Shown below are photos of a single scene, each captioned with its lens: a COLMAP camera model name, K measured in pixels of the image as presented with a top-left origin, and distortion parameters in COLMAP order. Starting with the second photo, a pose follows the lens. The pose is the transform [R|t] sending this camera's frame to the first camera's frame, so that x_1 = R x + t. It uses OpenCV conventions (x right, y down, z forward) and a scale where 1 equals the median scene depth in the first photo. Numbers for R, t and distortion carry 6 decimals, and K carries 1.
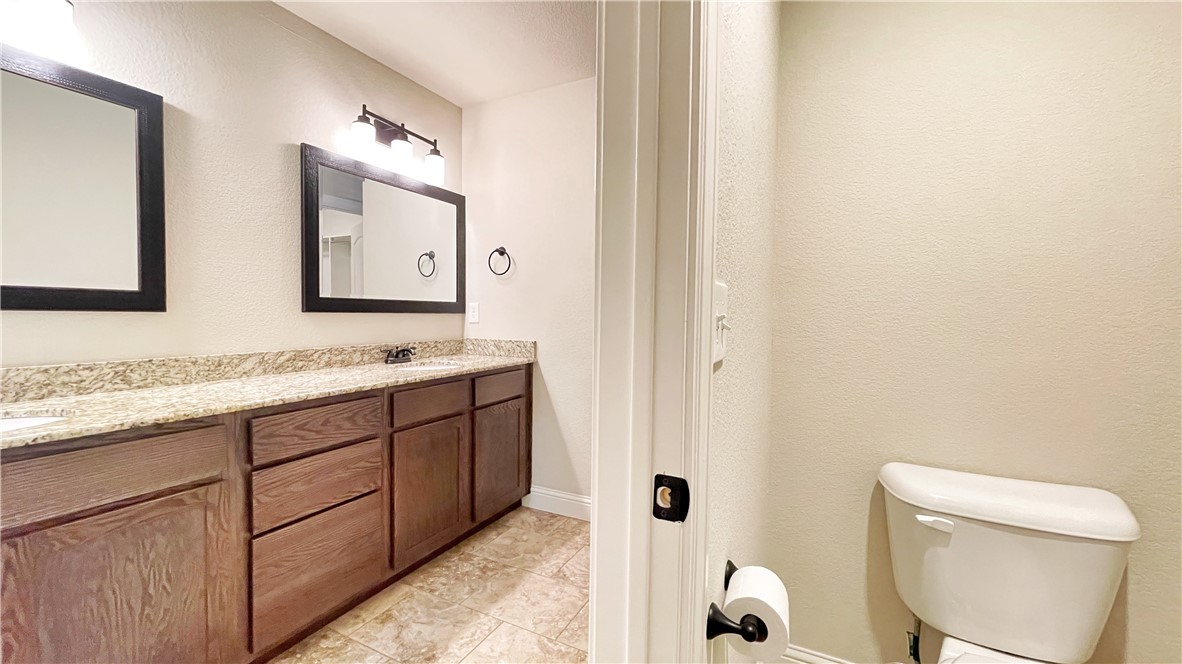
lens RADIAL K [[476.1, 0, 591.8], [0, 476.1, 333.3], [0, 0, 1]] dist [-0.001454, 0.000213]
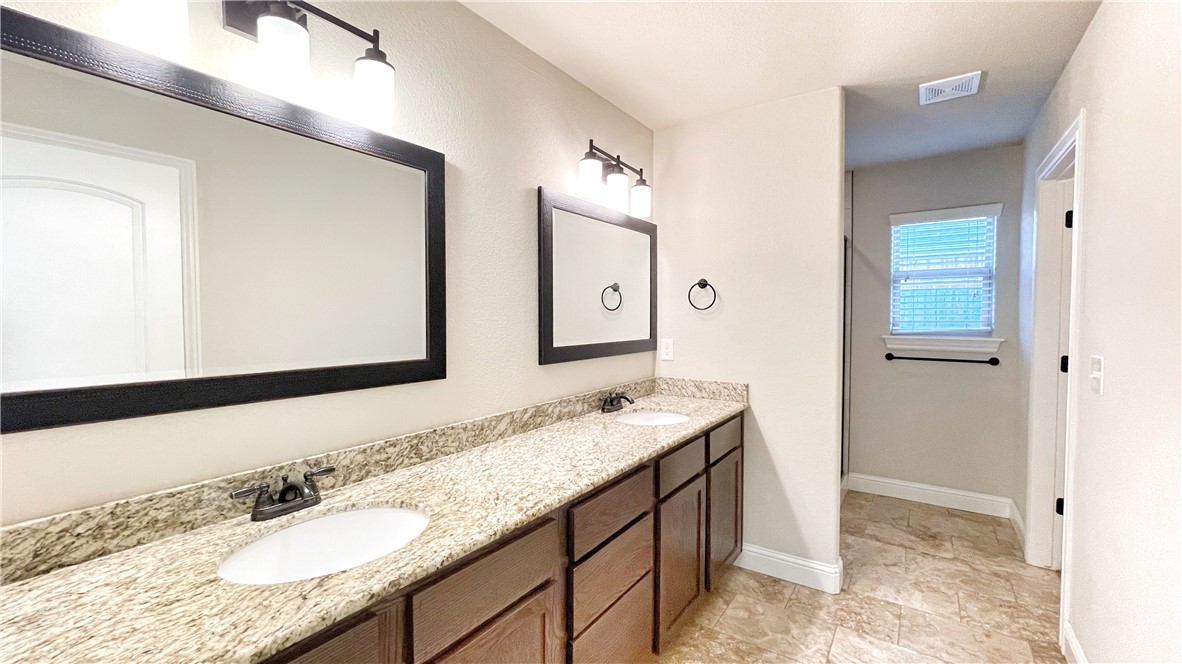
lens RADIAL K [[476.1, 0, 564.9], [0, 476.1, 326.8], [0, 0, 1]] dist [-0.001454, 0.000213]
pose [[0.989322, -0.011963, -0.145257, -0.410191], [0.011103, 0.999916, -0.006730, -0.110313], [0.145326, 0.005045, 0.989371, 0.069793]]
